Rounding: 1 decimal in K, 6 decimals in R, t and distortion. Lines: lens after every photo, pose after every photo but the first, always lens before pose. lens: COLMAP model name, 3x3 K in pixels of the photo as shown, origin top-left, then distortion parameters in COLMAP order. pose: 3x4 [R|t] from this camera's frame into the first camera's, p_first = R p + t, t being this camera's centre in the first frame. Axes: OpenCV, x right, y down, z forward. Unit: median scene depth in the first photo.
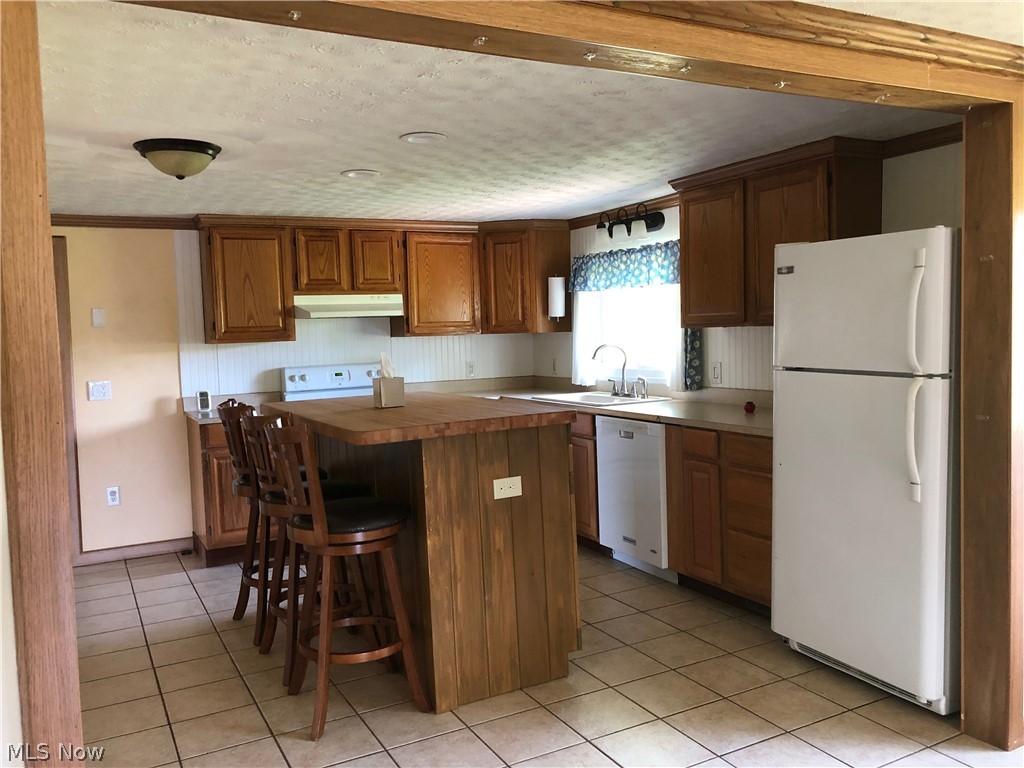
lens RADIAL K [[834.0, 0, 510.9], [0, 834.0, 363.9], [0, 0, 1]] dist [0.082050, -0.102661]
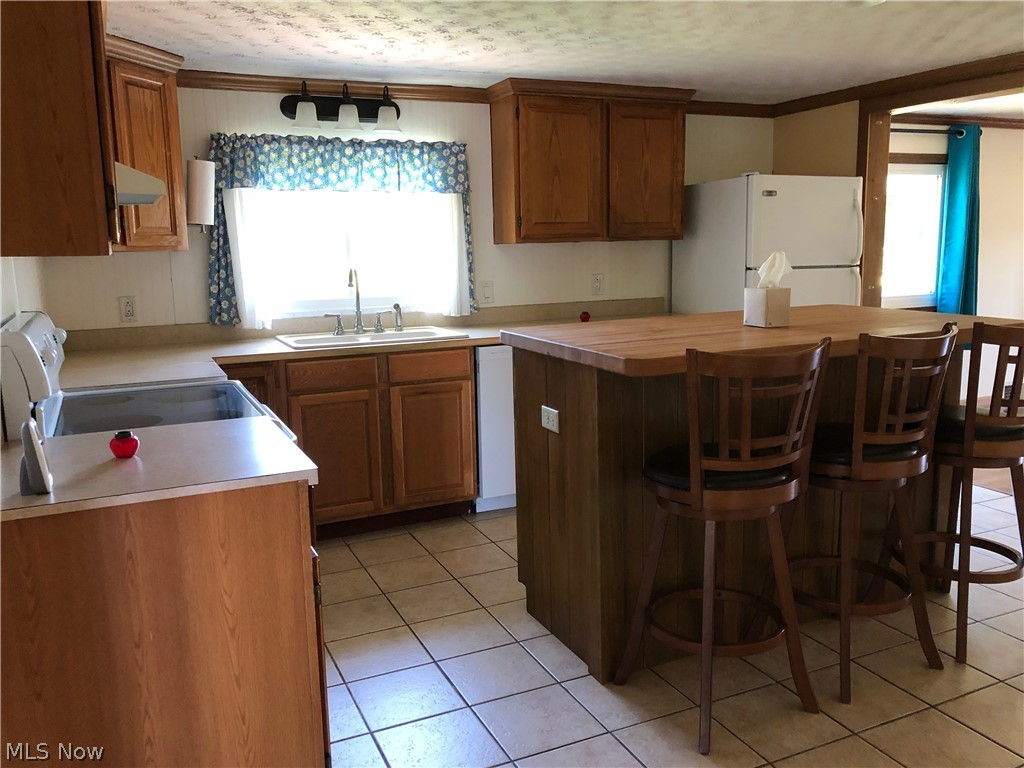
lens RADIAL K [[834.0, 0, 510.9], [0, 834.0, 363.9], [0, 0, 1]] dist [0.082050, -0.102661]
pose [[0.051764, -0.117223, 0.991756, -0.655557], [0.061394, 0.991582, 0.113998, -0.013394], [-0.996770, 0.054987, 0.058525, 0.845105]]
